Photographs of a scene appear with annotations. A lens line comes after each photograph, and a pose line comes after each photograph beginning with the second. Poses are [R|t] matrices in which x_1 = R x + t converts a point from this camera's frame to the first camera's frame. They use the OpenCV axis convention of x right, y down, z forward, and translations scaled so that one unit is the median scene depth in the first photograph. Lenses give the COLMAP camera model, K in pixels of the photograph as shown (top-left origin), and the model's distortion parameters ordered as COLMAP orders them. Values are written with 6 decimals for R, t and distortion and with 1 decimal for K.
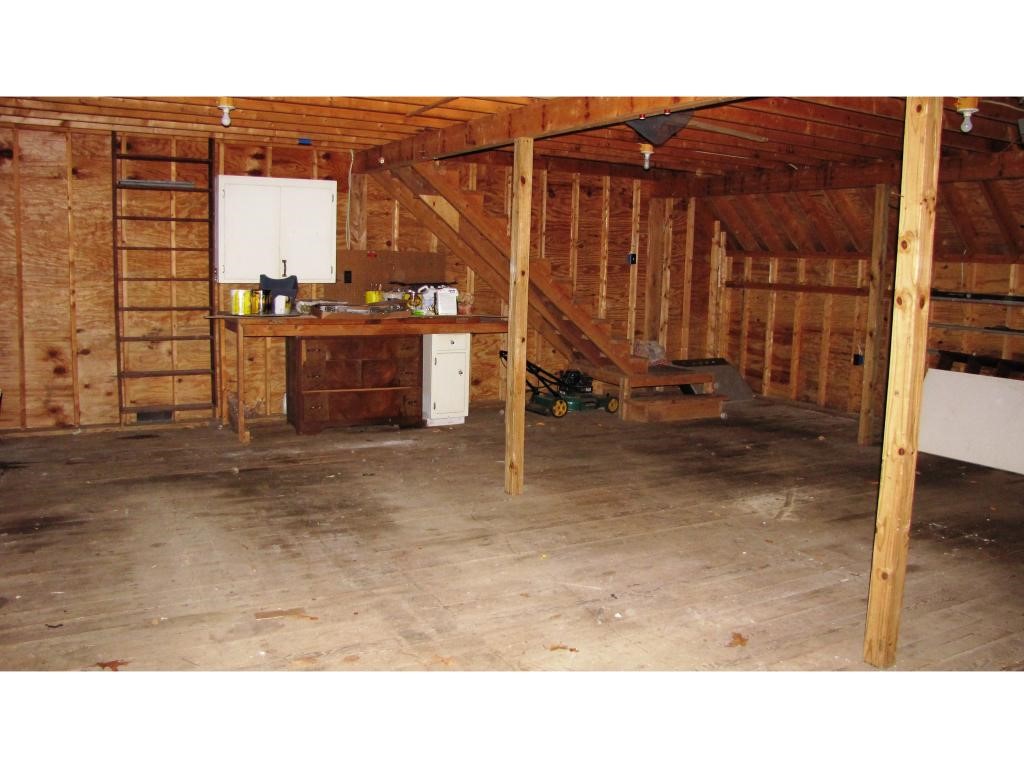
lens RADIAL K [[843.6, 0, 513.6], [0, 843.6, 377.4], [0, 0, 1]] dist [-0.181840, 0.152022]
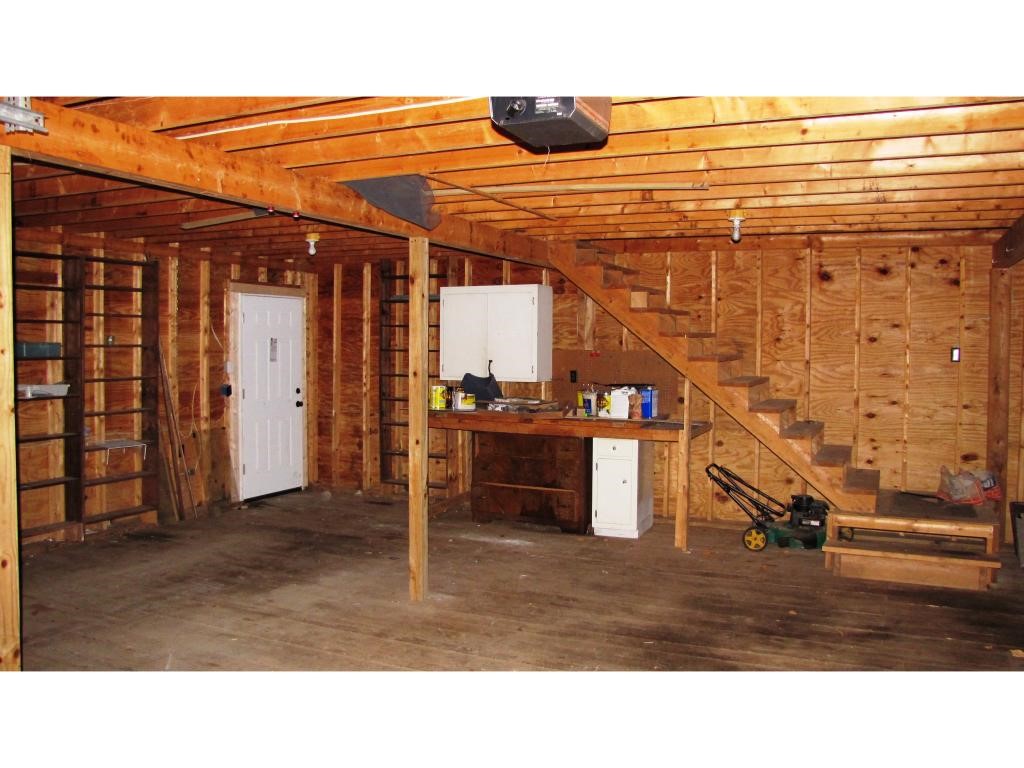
lens RADIAL K [[843.6, 0, 513.6], [0, 843.6, 377.4], [0, 0, 1]] dist [-0.181840, 0.152022]
pose [[0.601876, 0.004376, -0.798577, 0.891780], [-0.100926, 0.992384, -0.070629, -0.062515], [0.792186, 0.123107, 0.597734, 0.524924]]
